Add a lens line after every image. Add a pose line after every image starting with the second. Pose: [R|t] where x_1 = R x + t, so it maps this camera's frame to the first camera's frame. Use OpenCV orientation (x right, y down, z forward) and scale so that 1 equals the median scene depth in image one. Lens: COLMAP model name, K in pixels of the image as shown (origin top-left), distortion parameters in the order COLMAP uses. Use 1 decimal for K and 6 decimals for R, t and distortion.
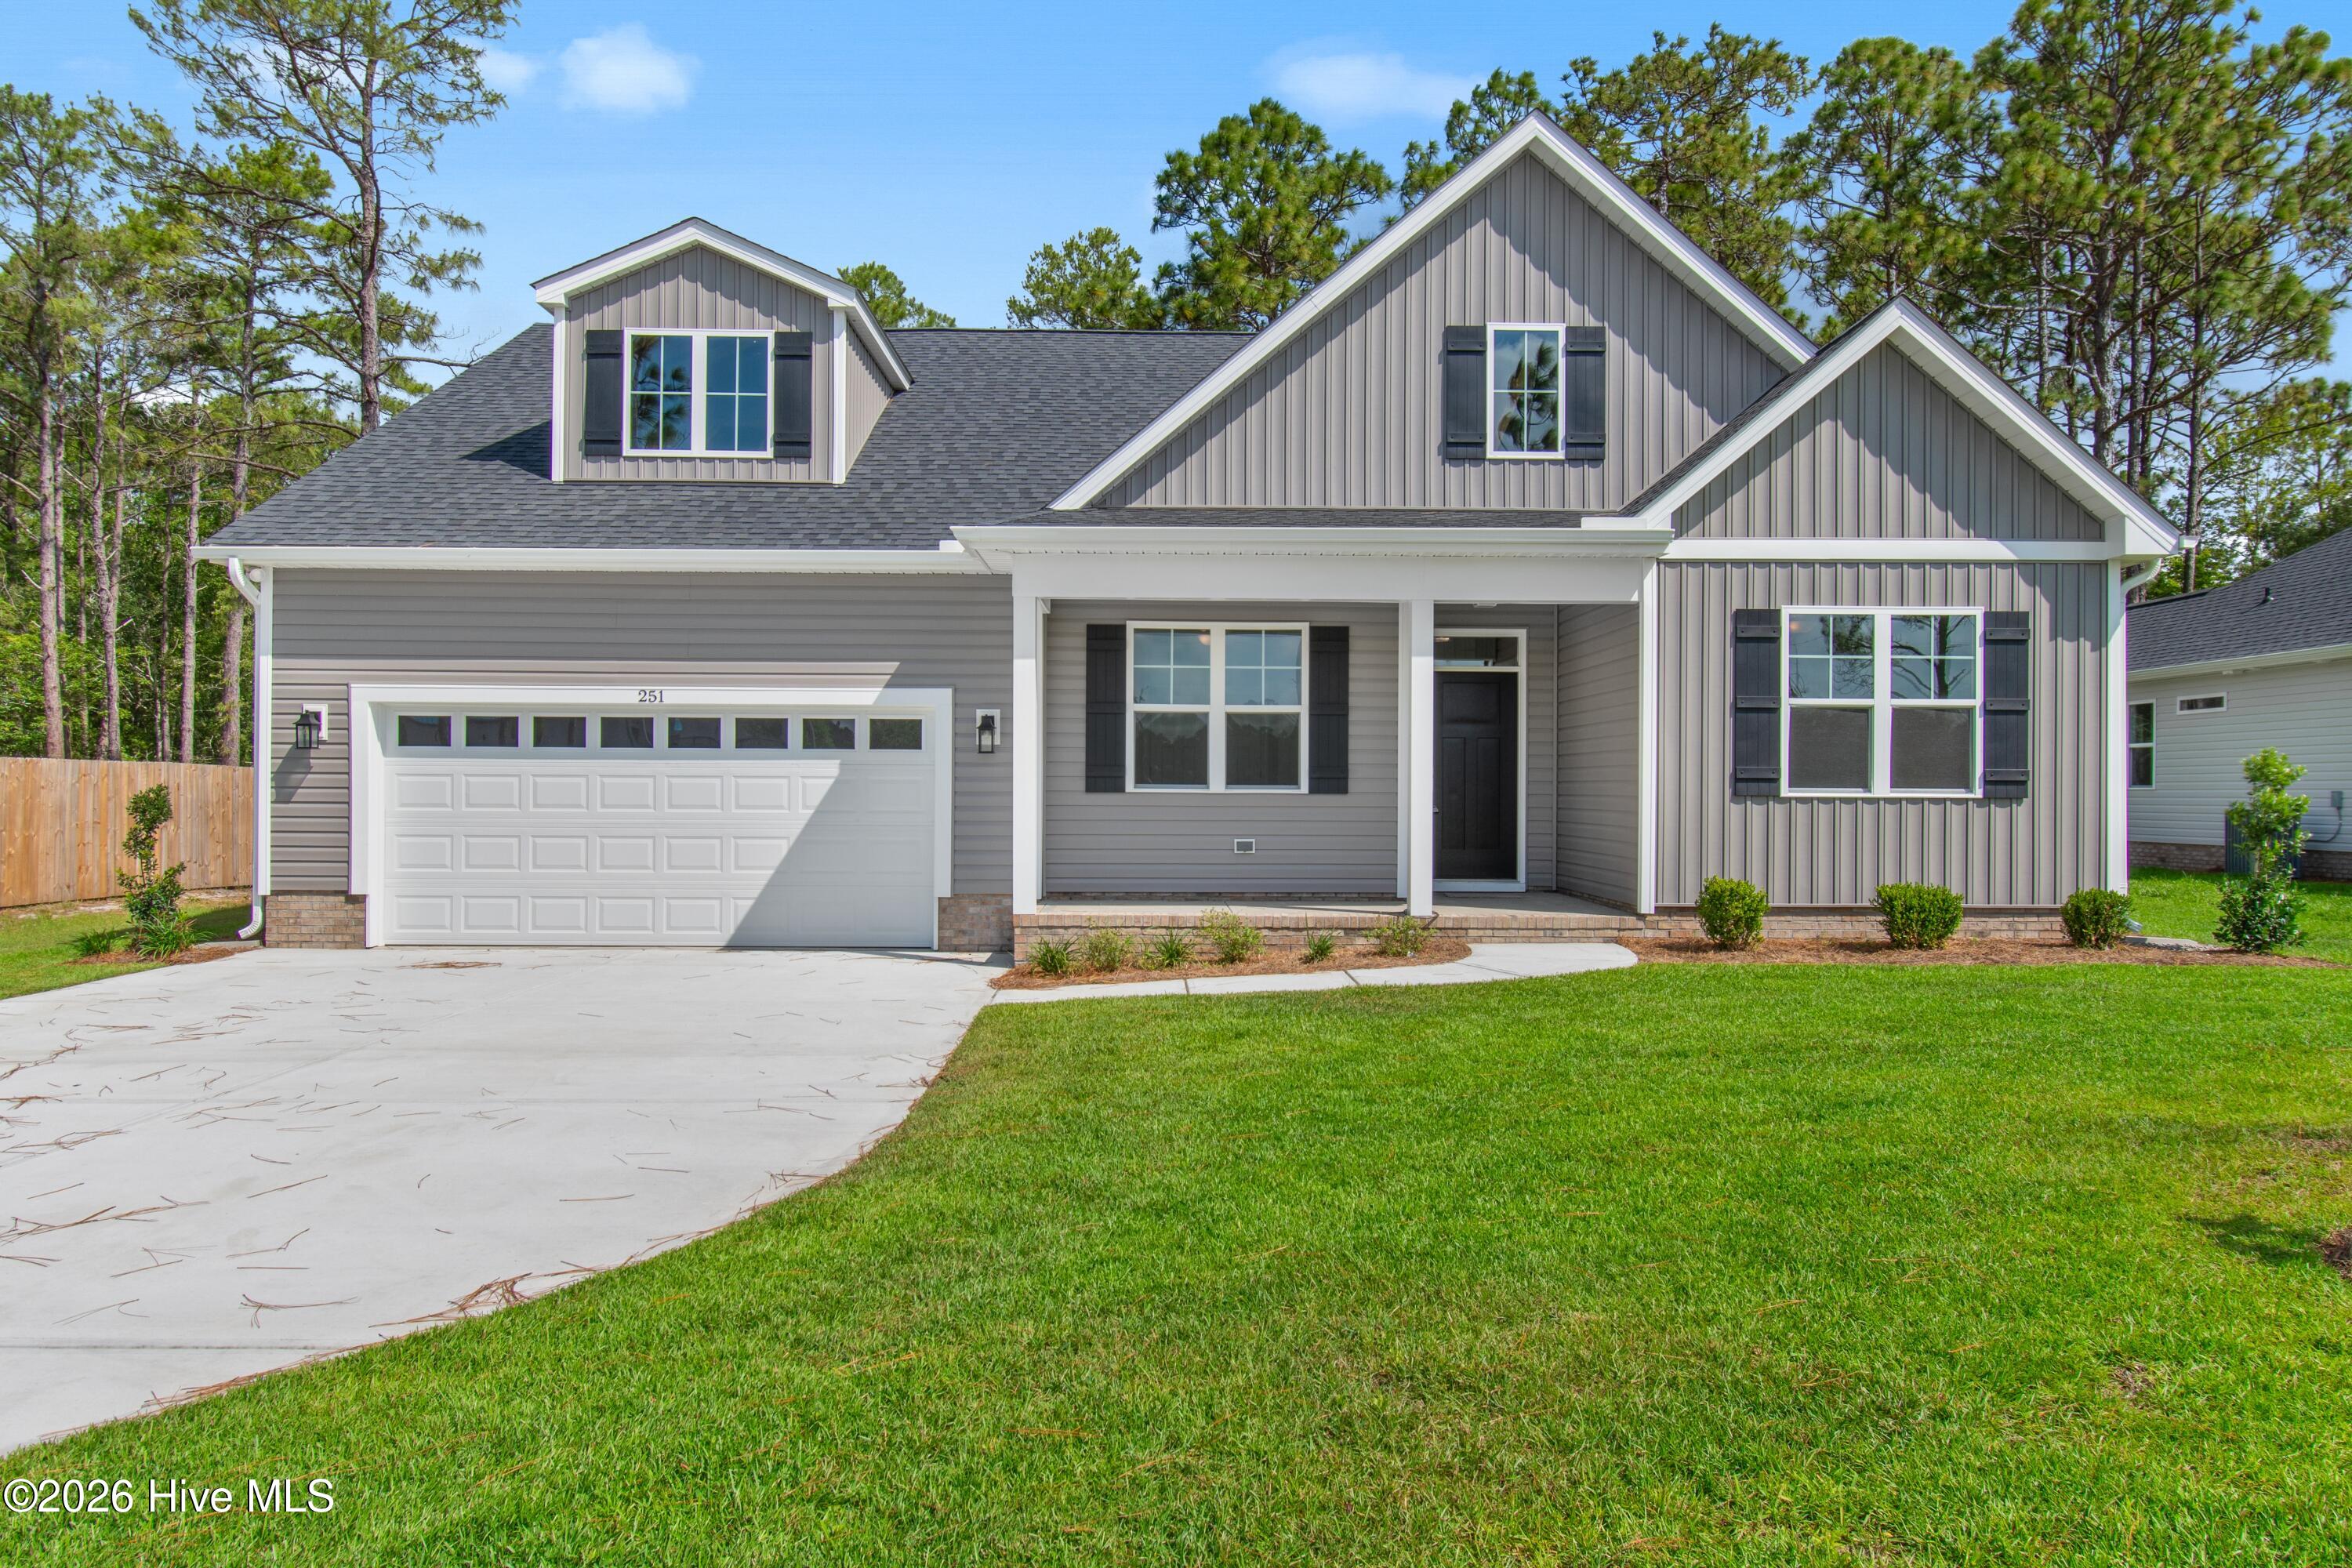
lens RADIAL K [[1628.3, 0, 1177.1], [0, 1628.3, 788.1], [0, 0, 1]] dist [0.000594, 0.000028]
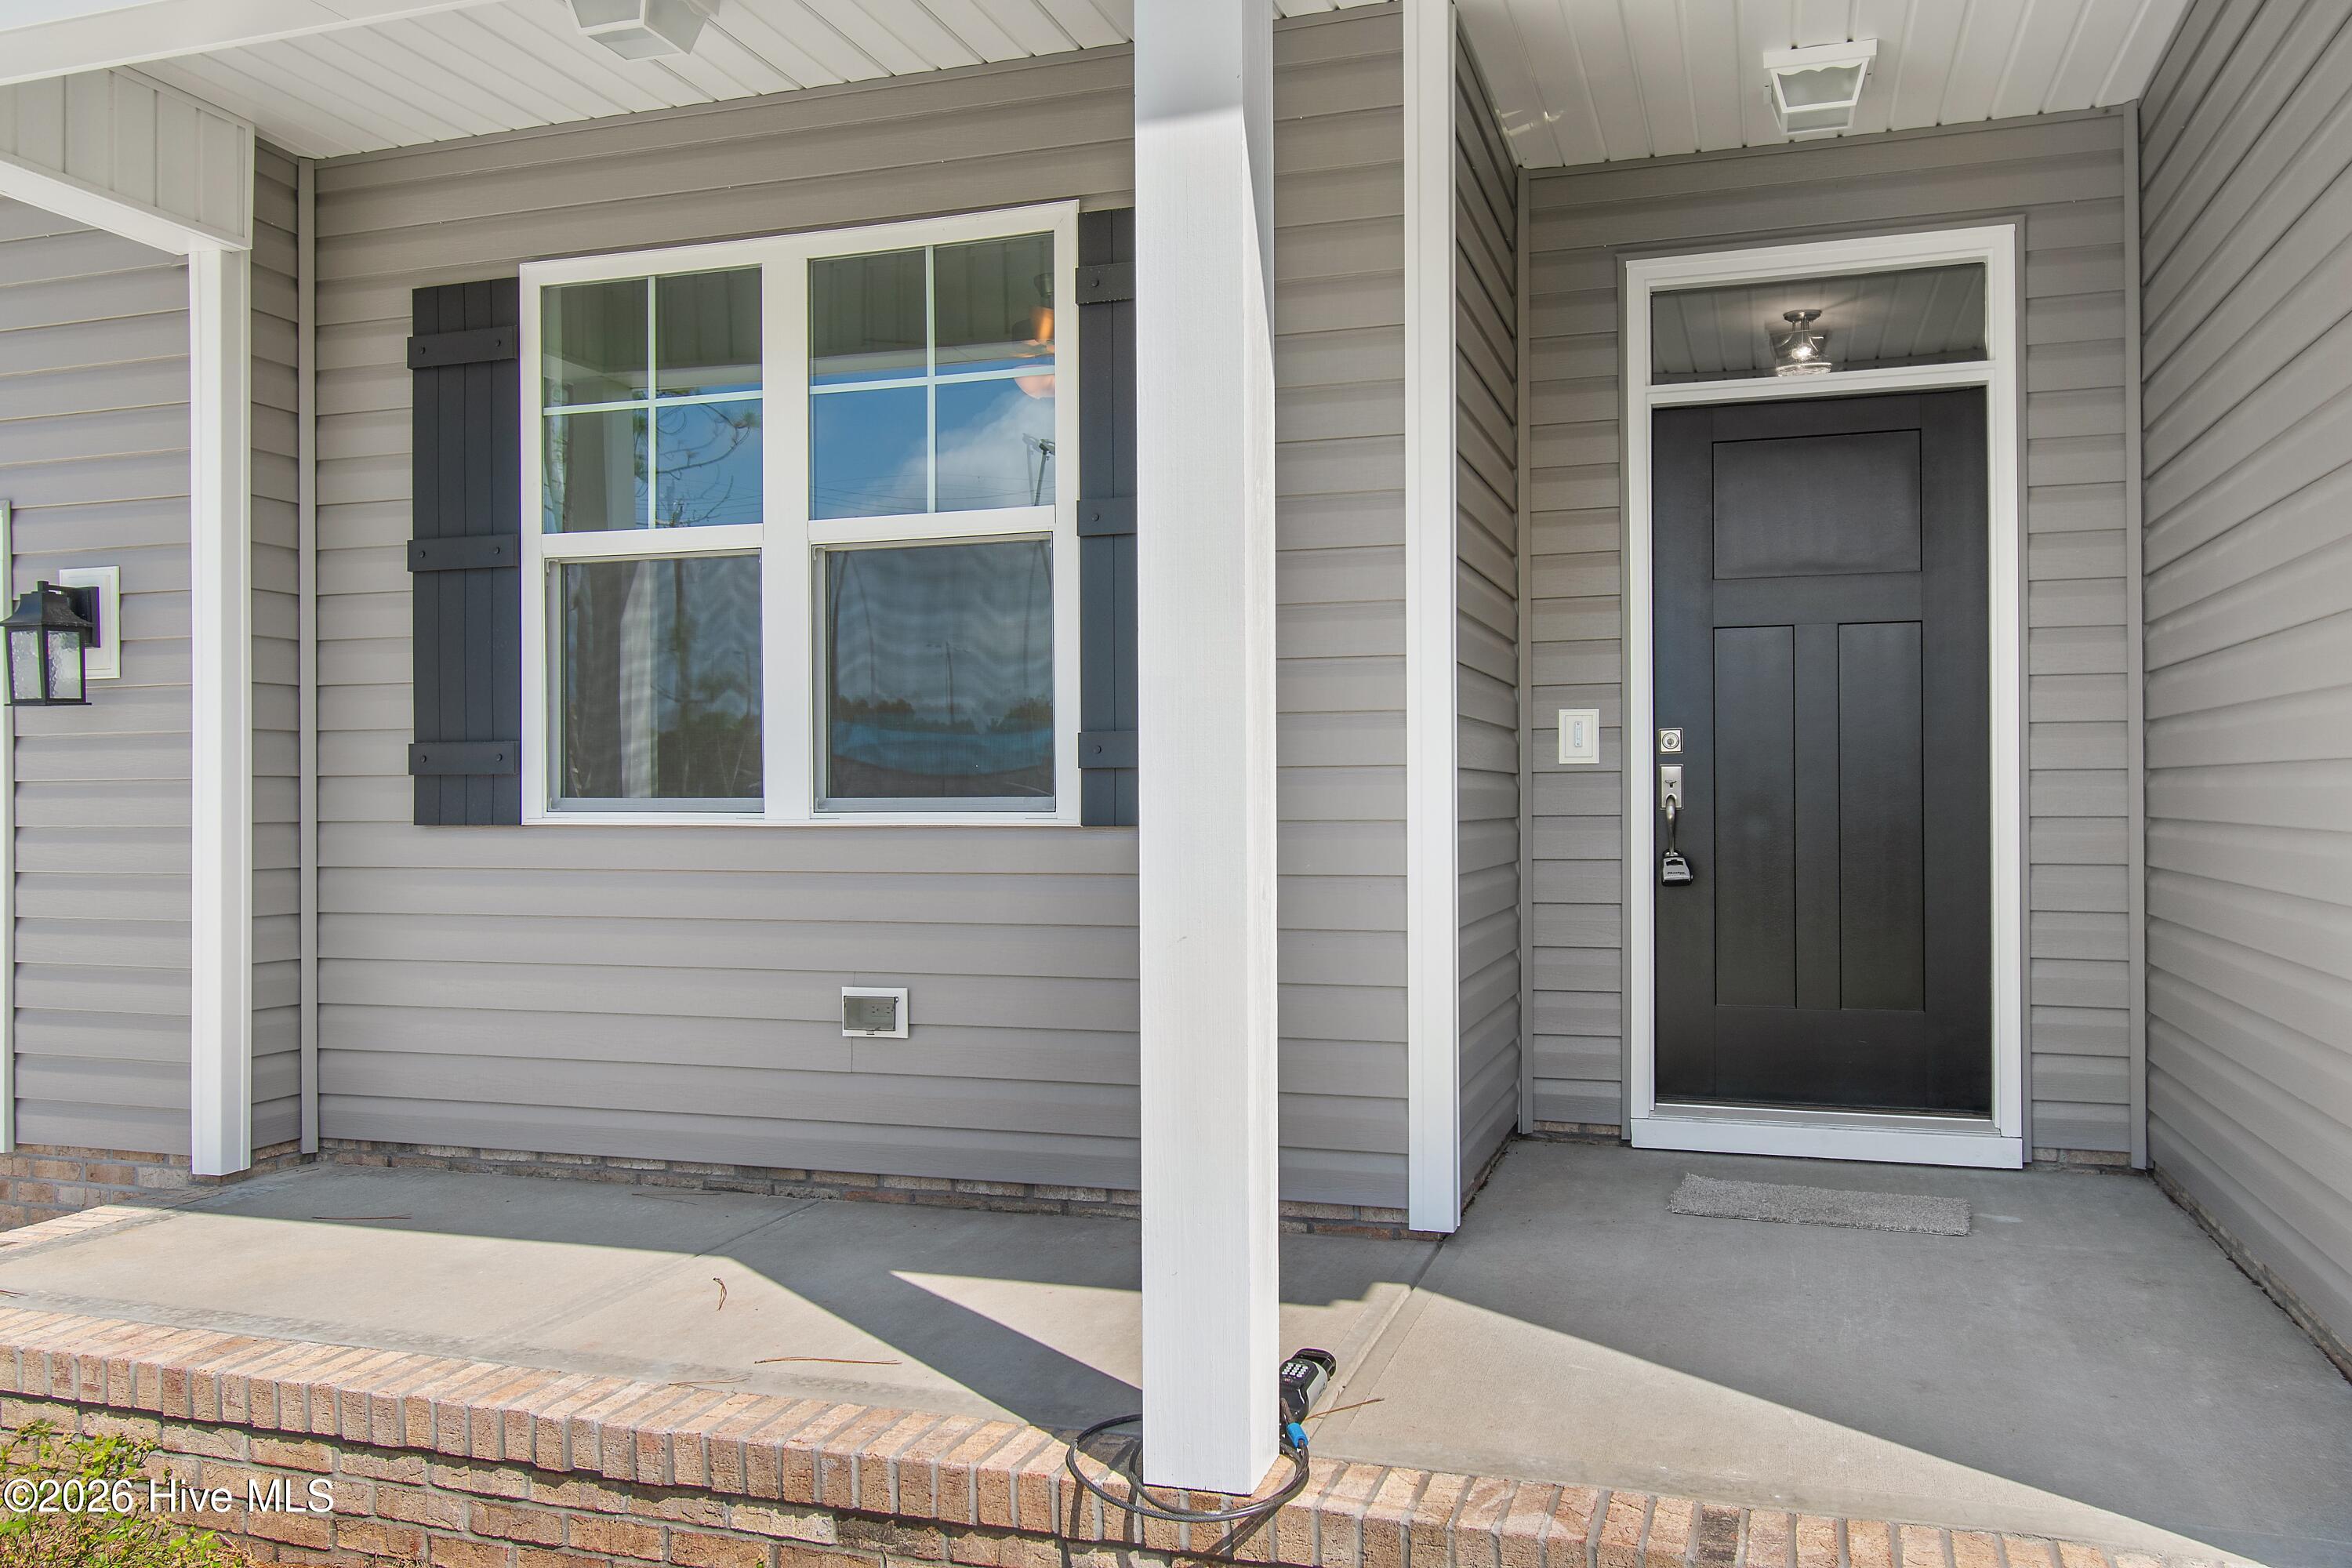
lens RADIAL K [[1777.6, 0, 1169.7], [0, 1777.6, 786.7], [0, 0, 1]] dist [-0.013204, 0.012482]
pose [[0.946582, -0.011879, -0.322244, 0.189380], [0.012082, 0.999926, -0.001372, -0.002967], [0.322237, -0.002595, 0.946655, 0.724162]]
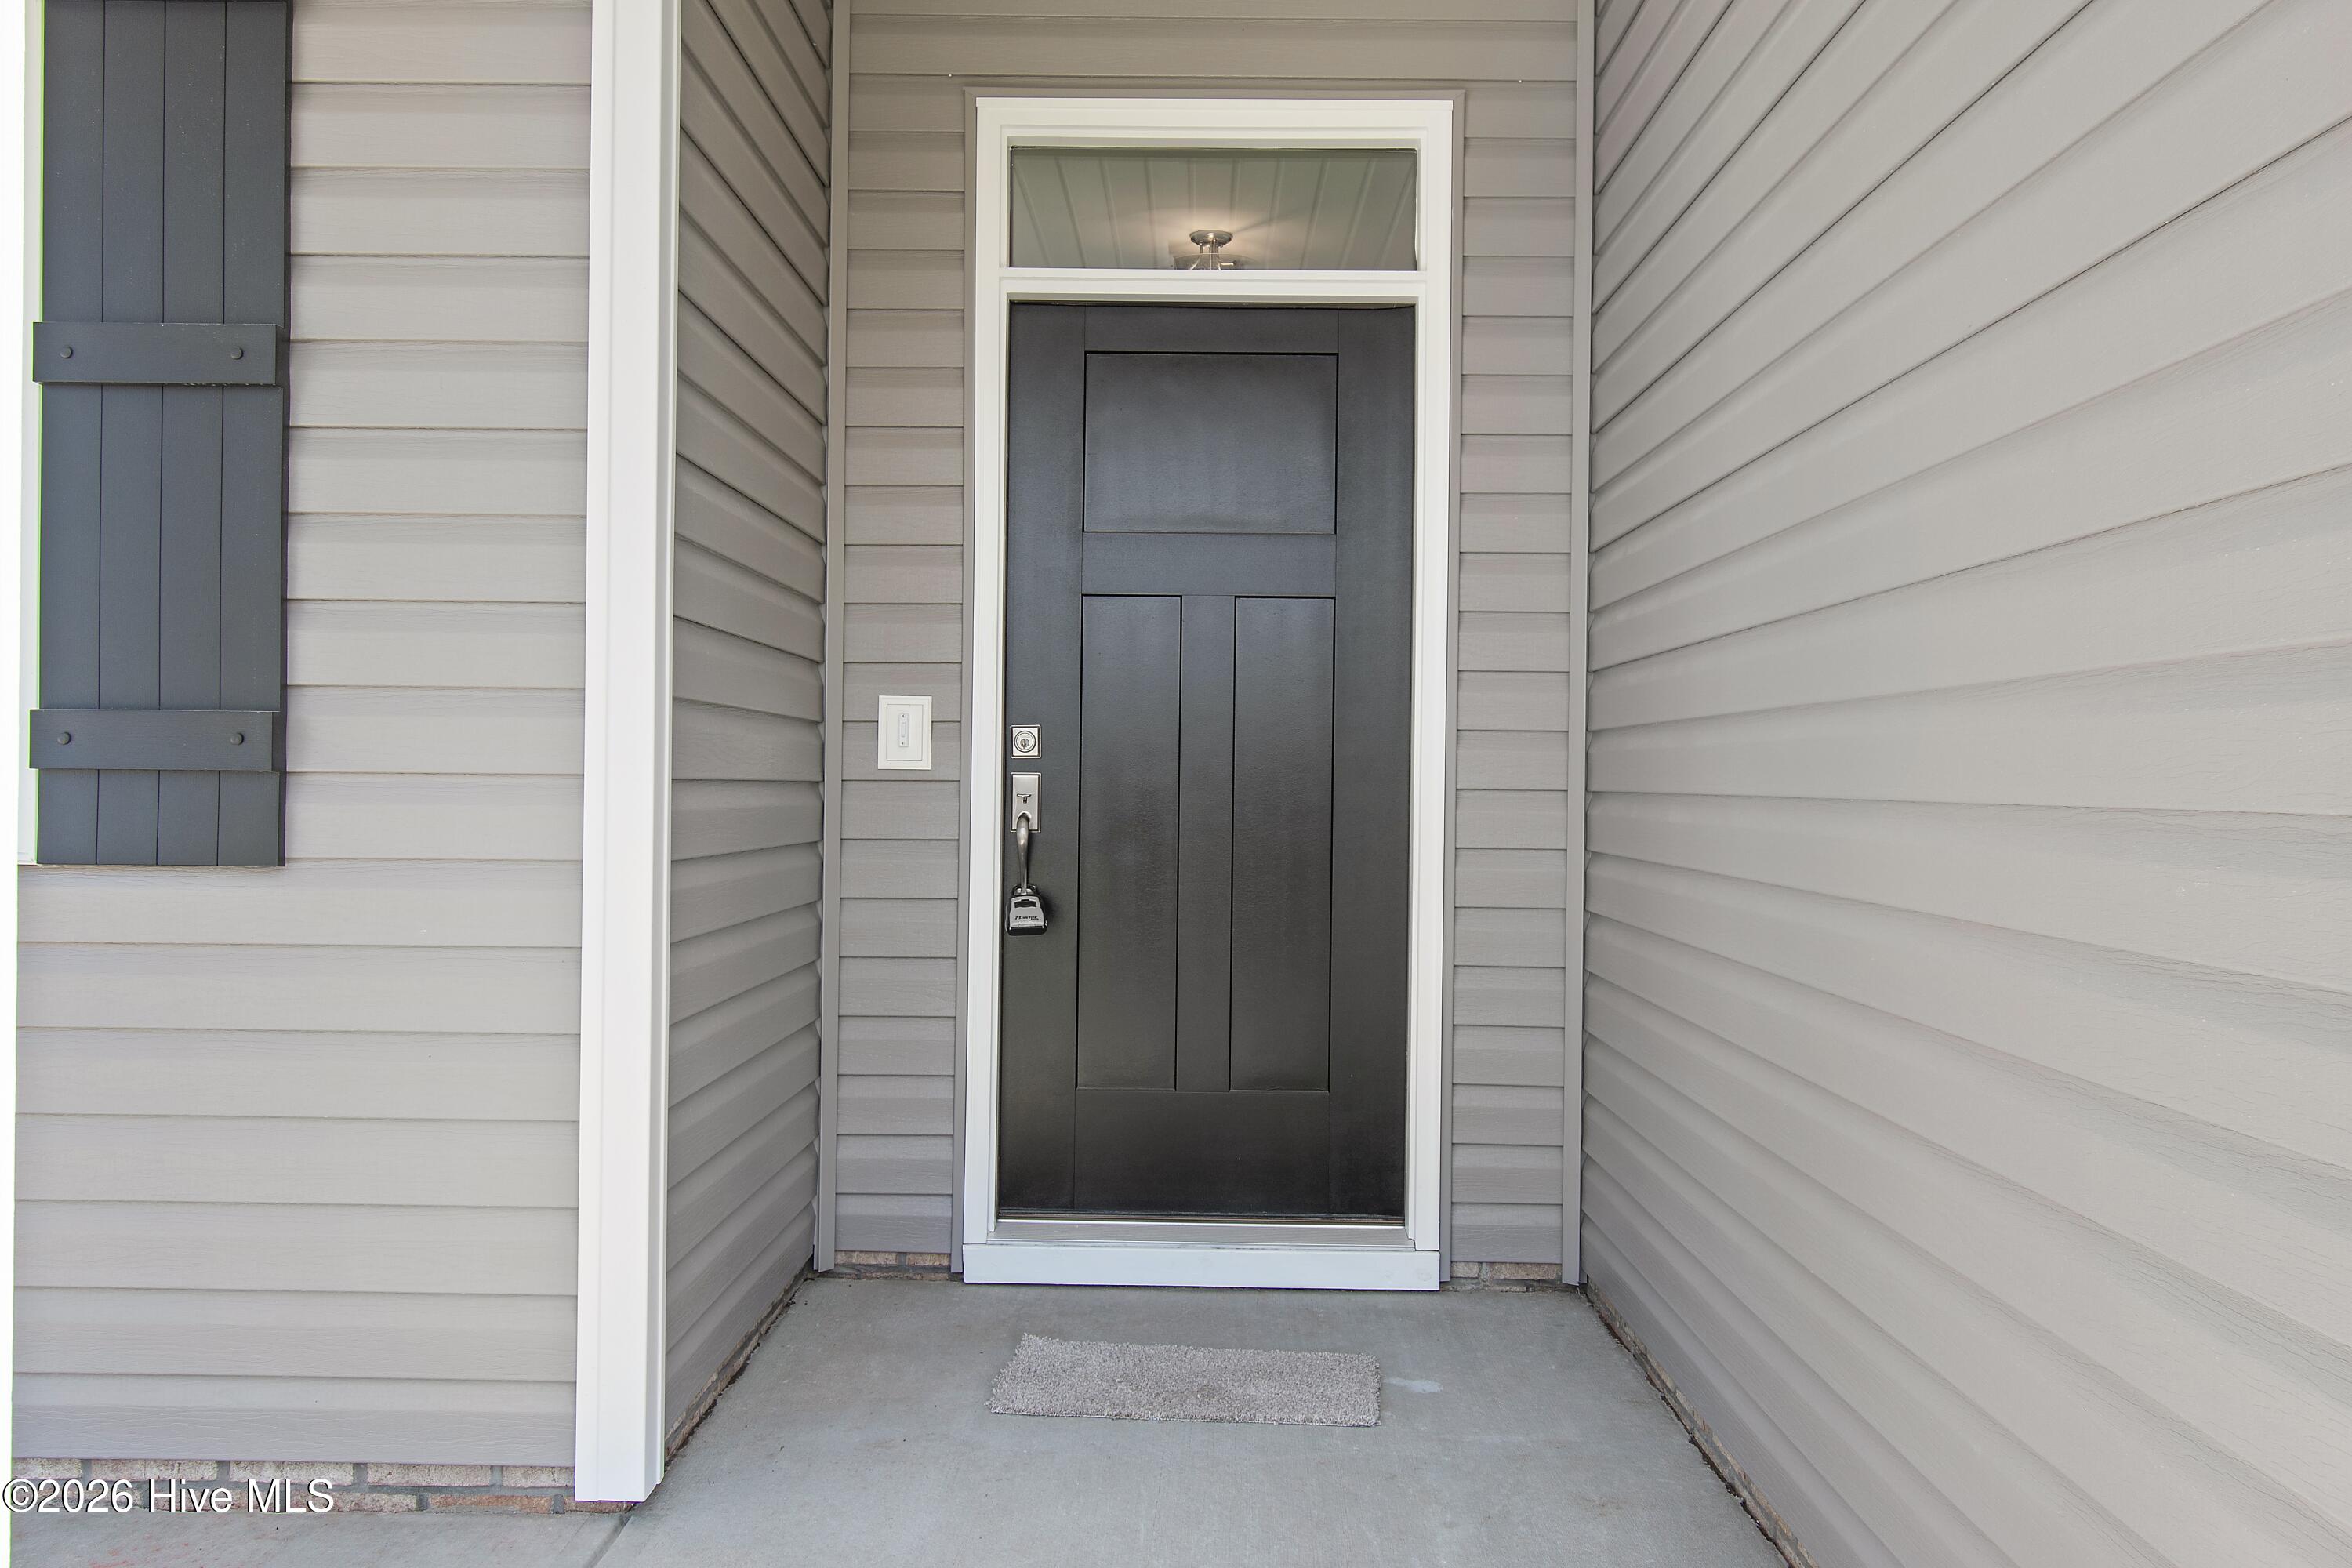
lens RADIAL K [[1777.6, 0, 1178.9], [0, 1777.6, 784.7], [0, 0, 1]] dist [-0.013204, 0.012482]
pose [[0.999877, 0.006023, -0.014476, 0.197198], [-0.005933, 0.999963, 0.006215, -0.006743], [0.014513, -0.006129, 0.999876, 0.824147]]
